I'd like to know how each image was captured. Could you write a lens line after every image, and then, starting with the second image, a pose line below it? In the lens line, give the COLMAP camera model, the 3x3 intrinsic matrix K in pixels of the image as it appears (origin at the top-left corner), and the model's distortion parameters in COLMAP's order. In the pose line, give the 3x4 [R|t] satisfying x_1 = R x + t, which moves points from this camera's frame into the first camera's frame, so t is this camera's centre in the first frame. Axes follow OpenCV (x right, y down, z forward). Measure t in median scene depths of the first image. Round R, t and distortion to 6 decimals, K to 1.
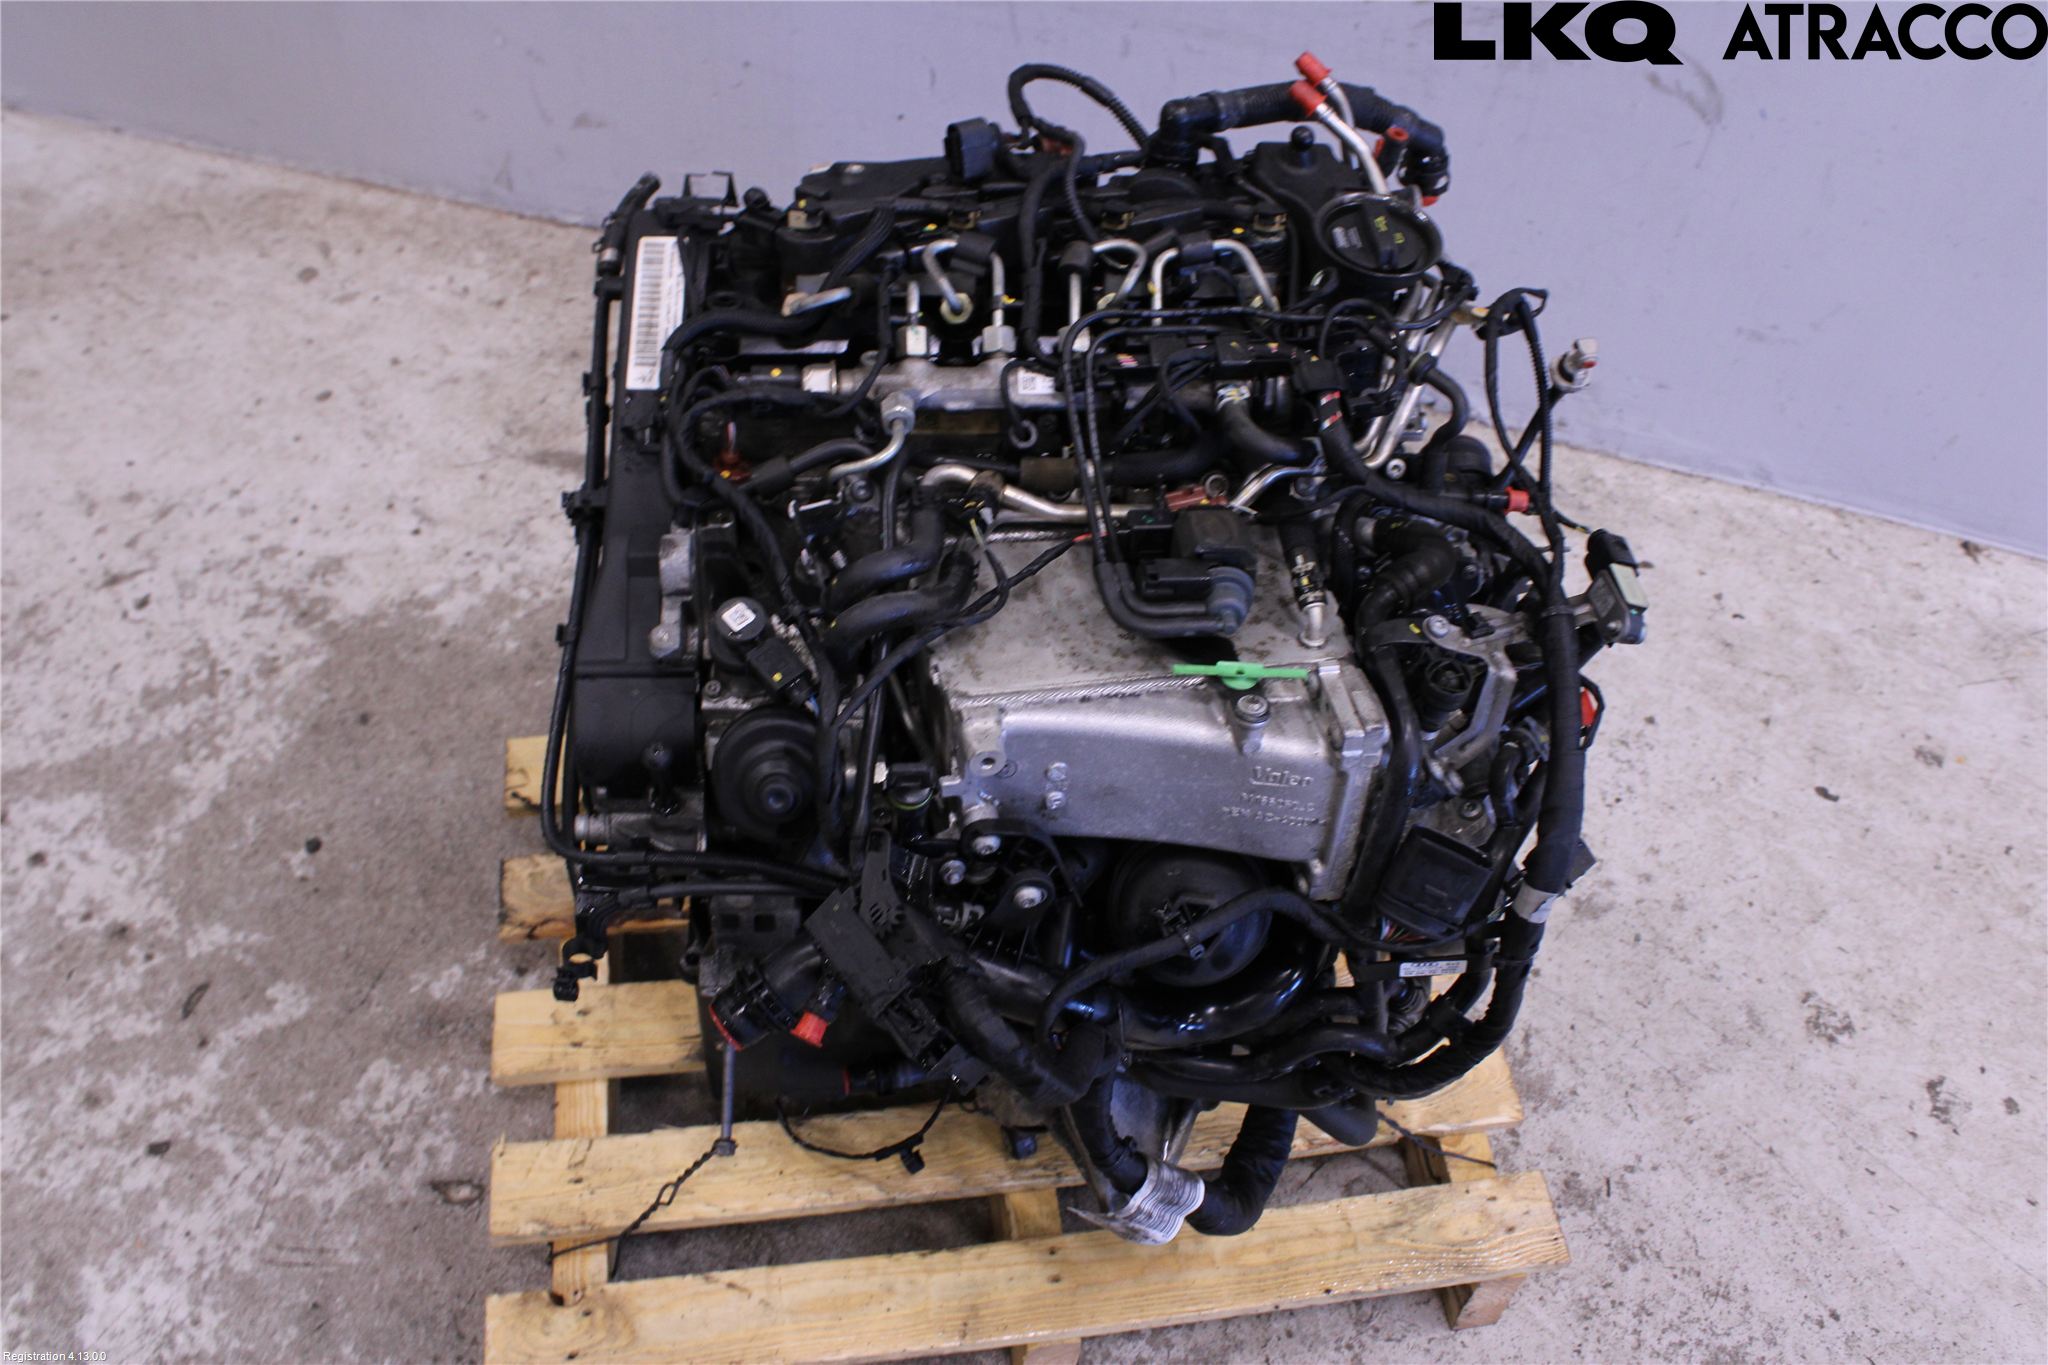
lens RADIAL K [[1826.2, 0, 1036.0], [0, 1826.2, 676.4], [0, 0, 1]] dist [-0.159009, 0.159942]
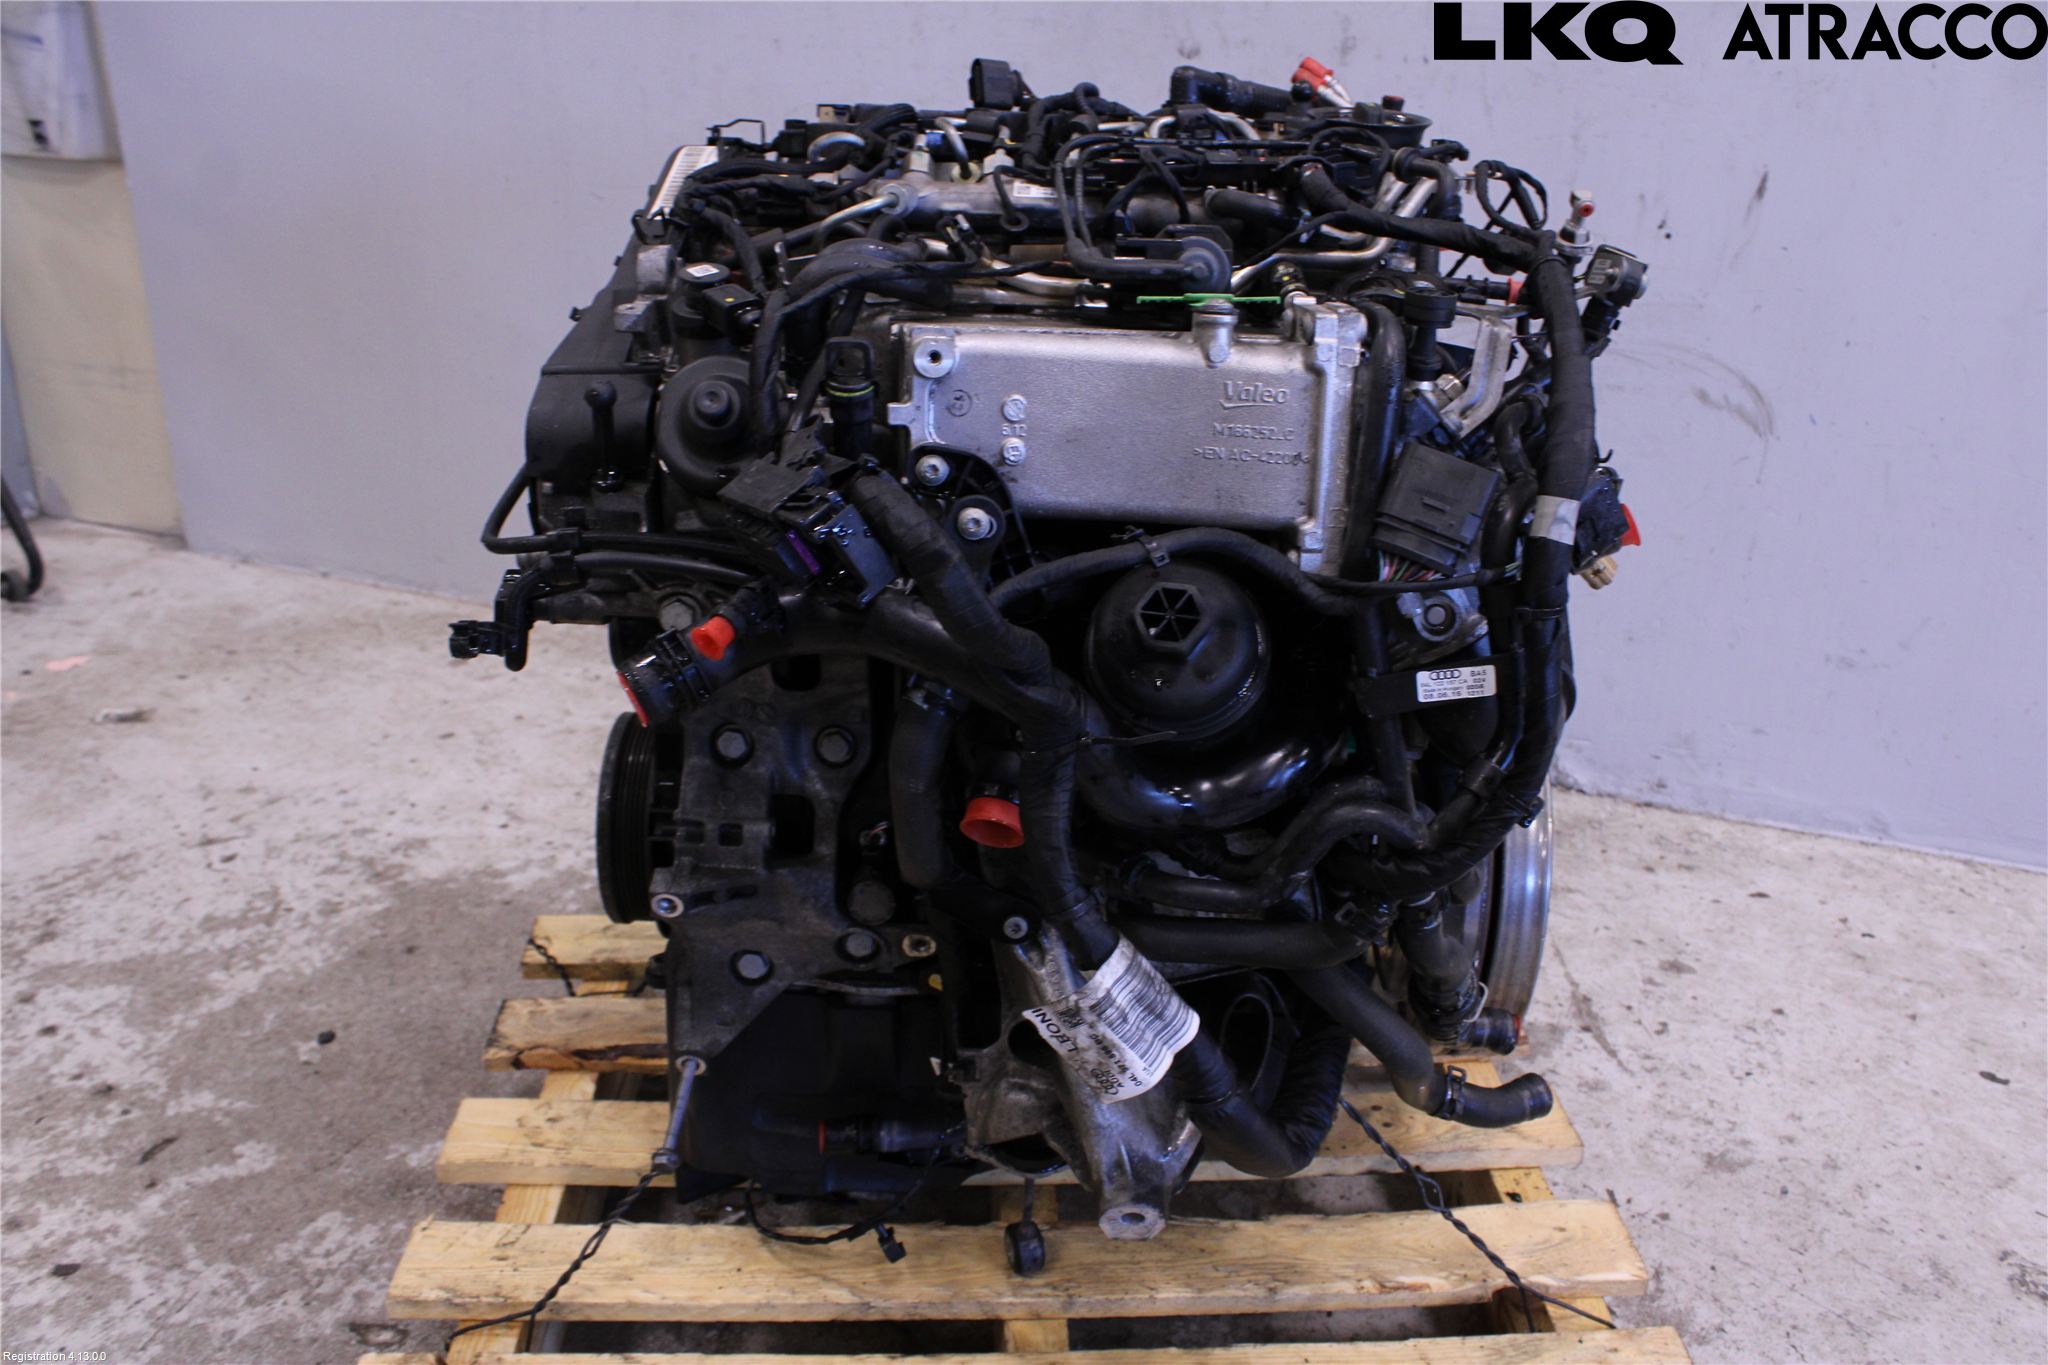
lens RADIAL K [[1742.7, 0, 1034.5], [0, 1742.7, 688.8], [0, 0, 1]] dist [-0.162845, 0.143750]
pose [[0.994606, 0.008223, -0.103395, 0.061859], [-0.053385, 0.895262, -0.442331, 0.309333], [0.088928, 0.445465, 0.890872, 0.149605]]
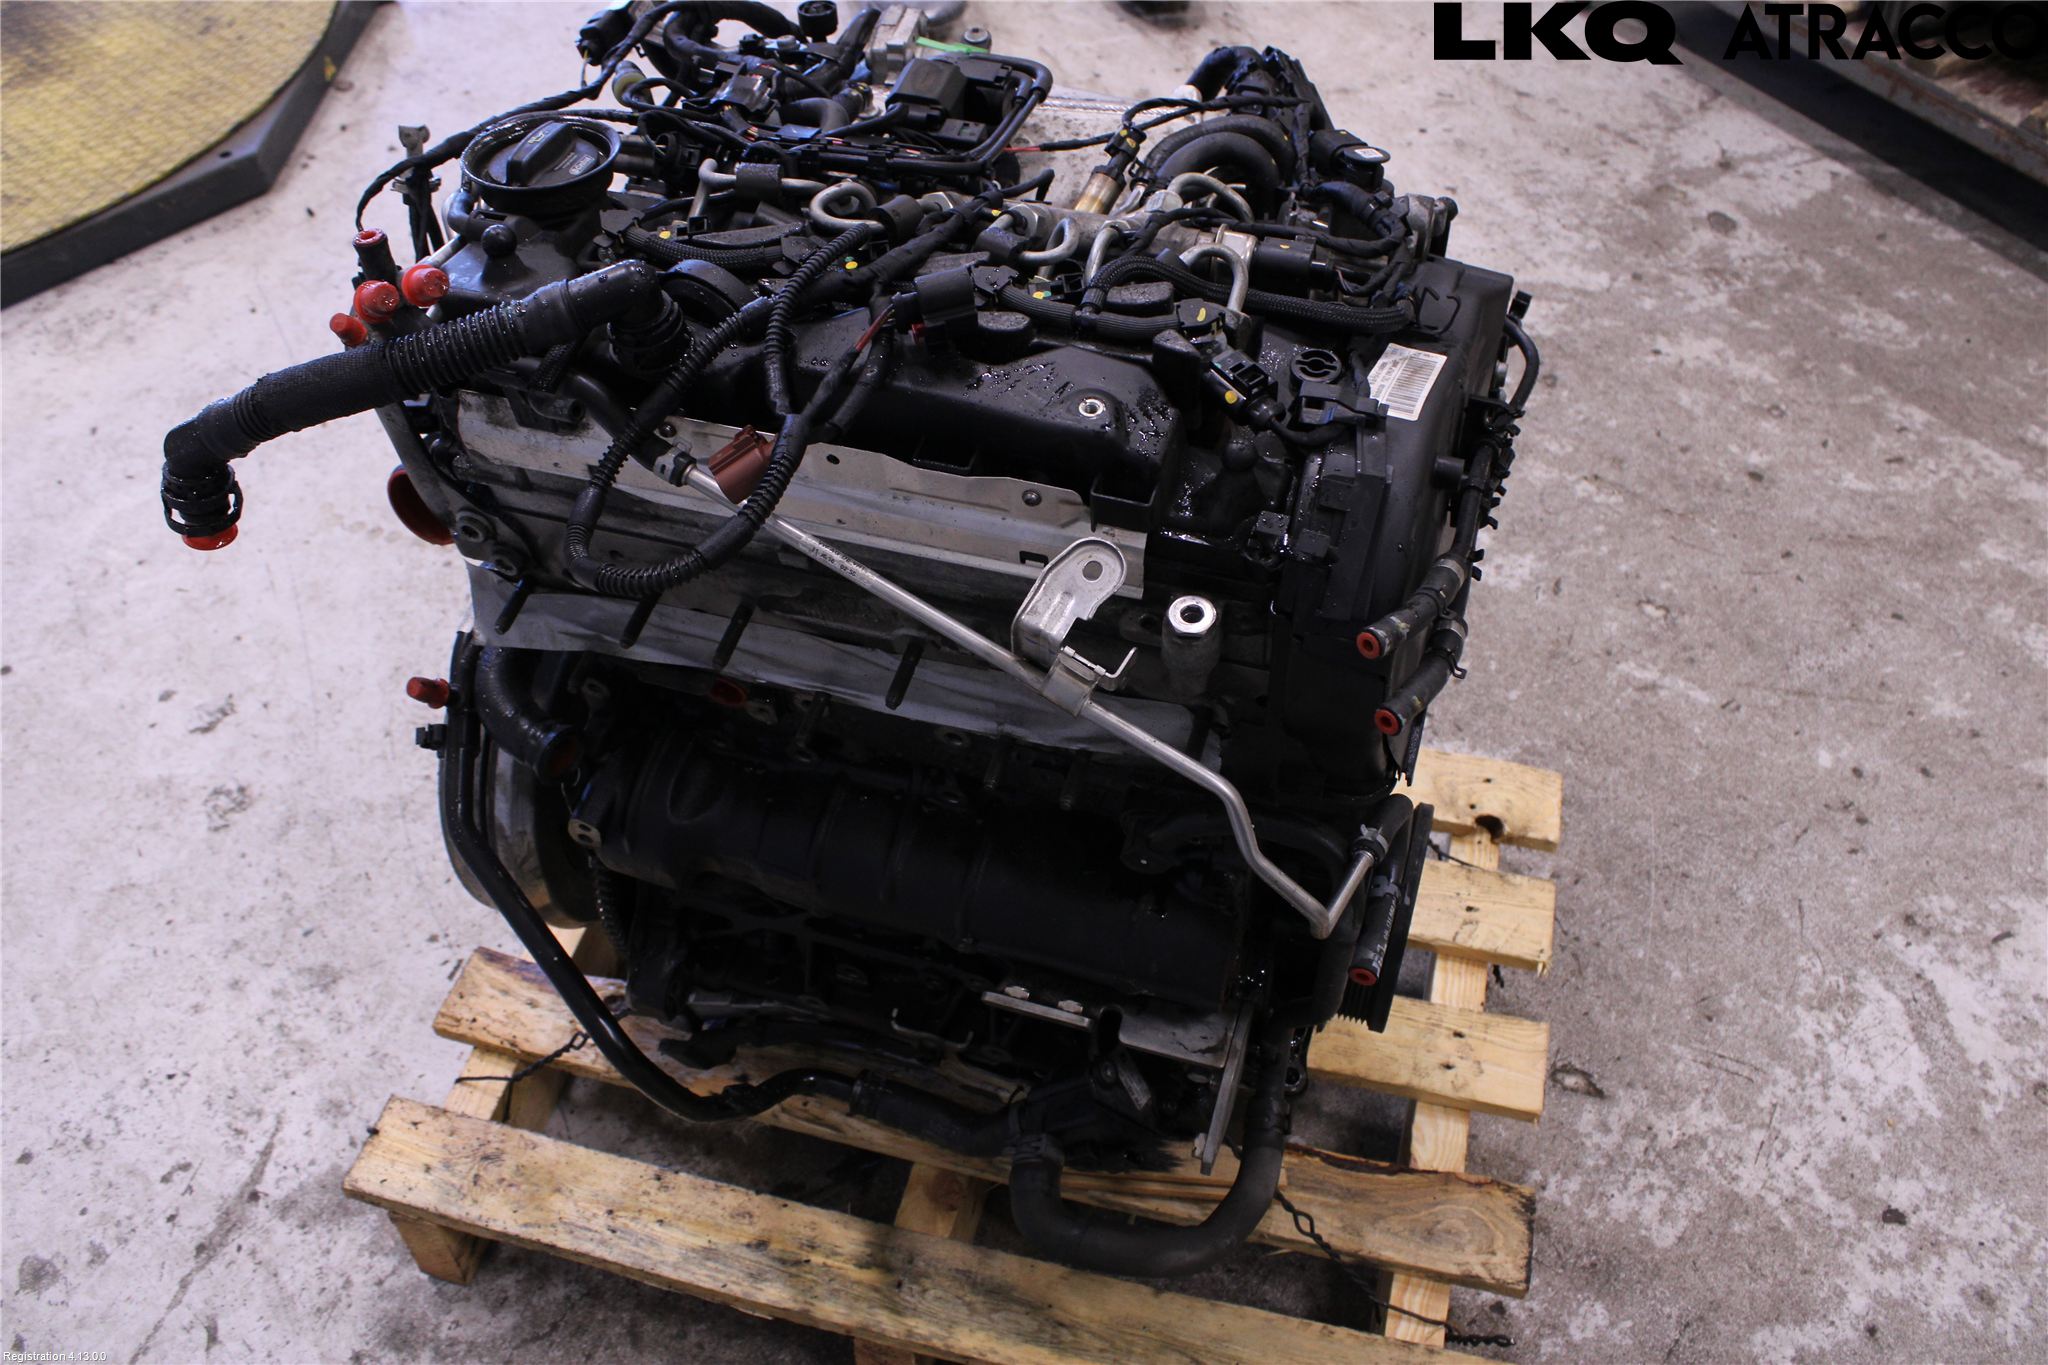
lens RADIAL K [[1742.7, 0, 1034.5], [0, 1742.7, 688.8], [0, 0, 1]] dist [-0.162845, 0.143750]
pose [[-0.922229, -0.318556, 0.219125, -0.162858], [0.257065, -0.081848, 0.962922, -0.596245], [-0.288809, 0.944364, 0.157372, 0.644608]]
